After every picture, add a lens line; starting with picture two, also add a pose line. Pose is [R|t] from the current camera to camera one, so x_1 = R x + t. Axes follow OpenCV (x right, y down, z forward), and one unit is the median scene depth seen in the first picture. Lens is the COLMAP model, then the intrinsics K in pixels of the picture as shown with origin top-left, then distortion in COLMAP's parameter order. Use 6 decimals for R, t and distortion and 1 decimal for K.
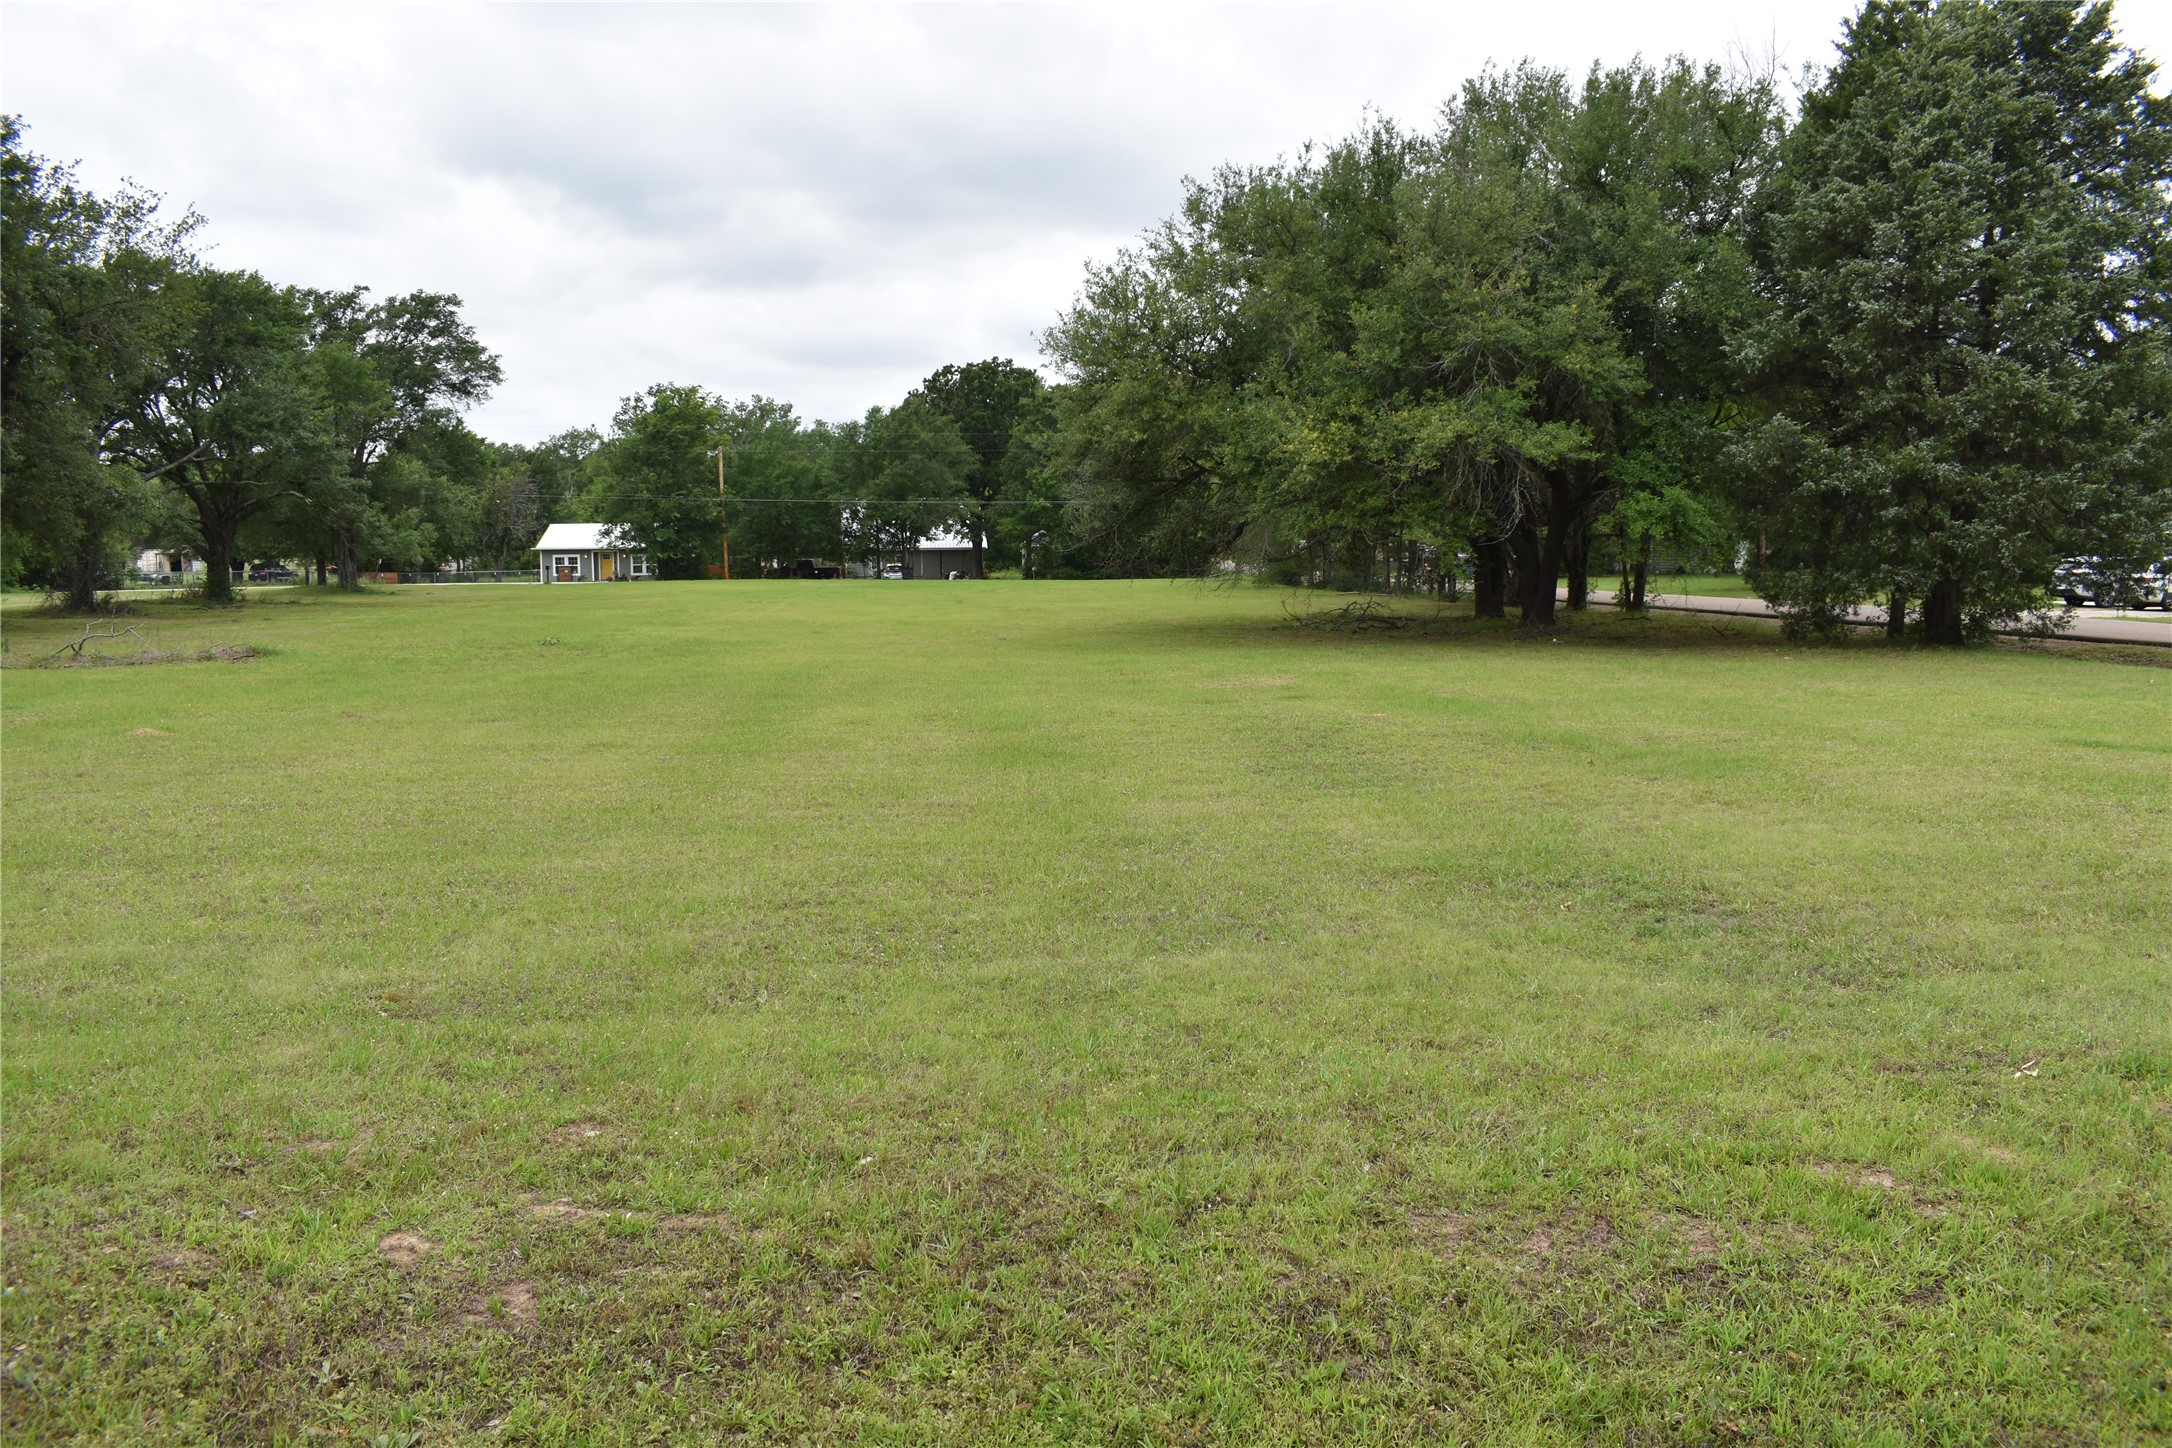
lens RADIAL K [[1670.5, 0, 1077.8], [0, 1670.5, 686.8], [0, 0, 1]] dist [-0.115566, 0.059679]
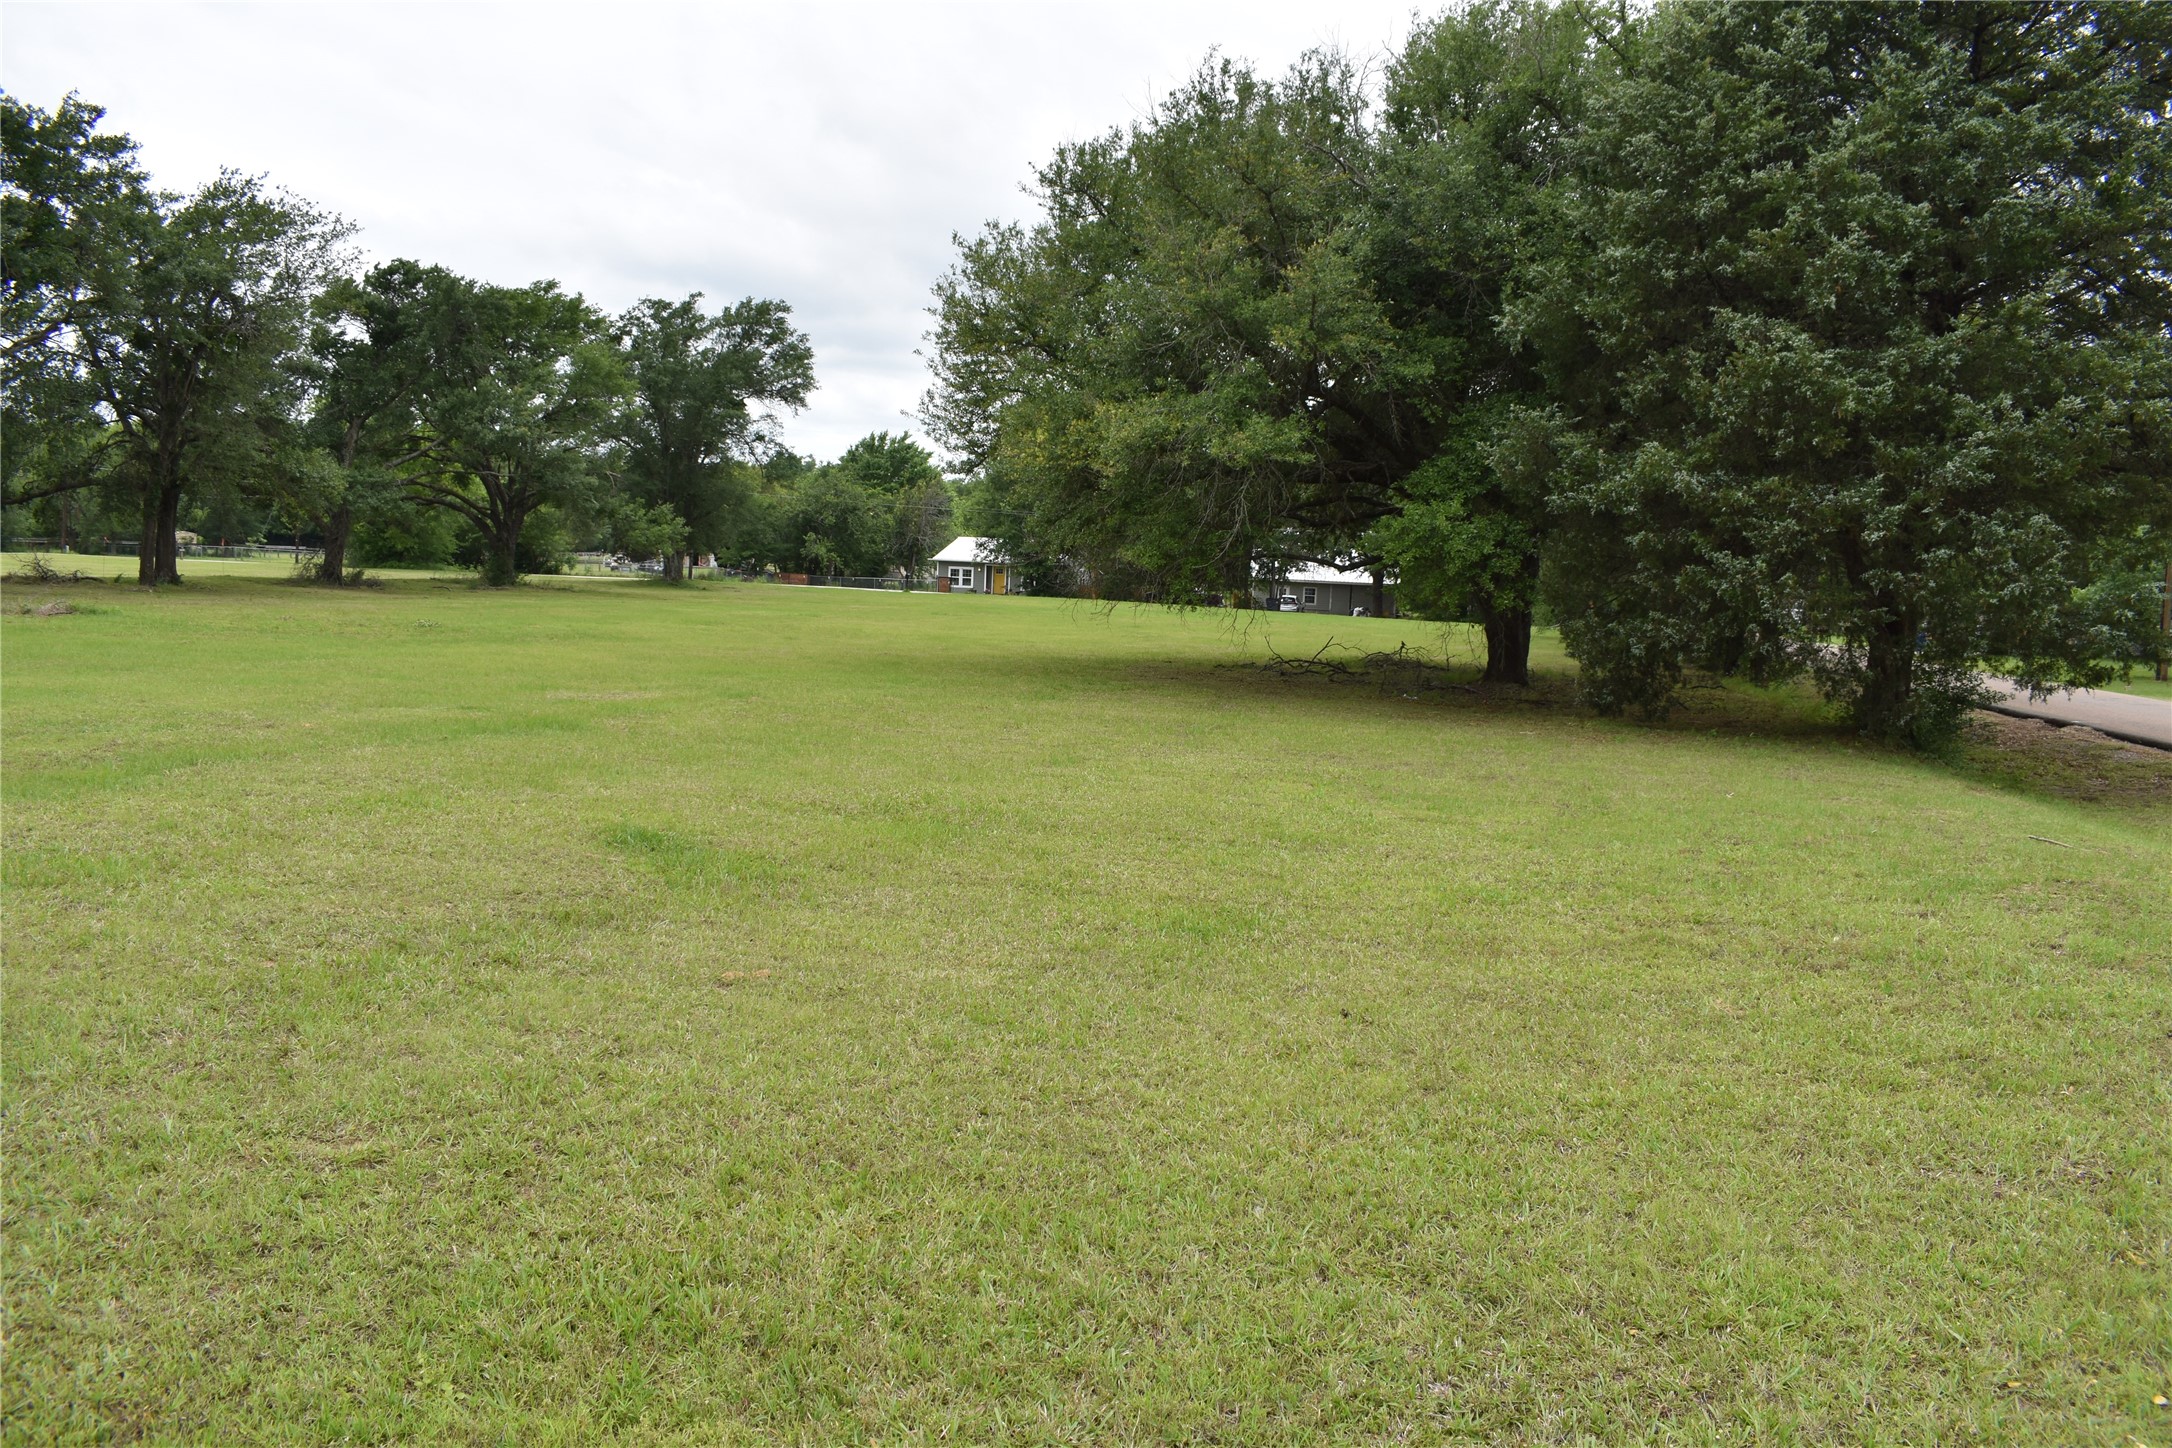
lens RADIAL K [[1685.5, 0, 1078.5], [0, 1685.5, 726.9], [0, 0, 1]] dist [-0.108214, 0.022415]
pose [[0.935582, 0.082149, -0.343422, 0.314526], [-0.081729, 0.996531, 0.015723, -0.010153], [0.343522, 0.013357, 0.939050, 0.139092]]
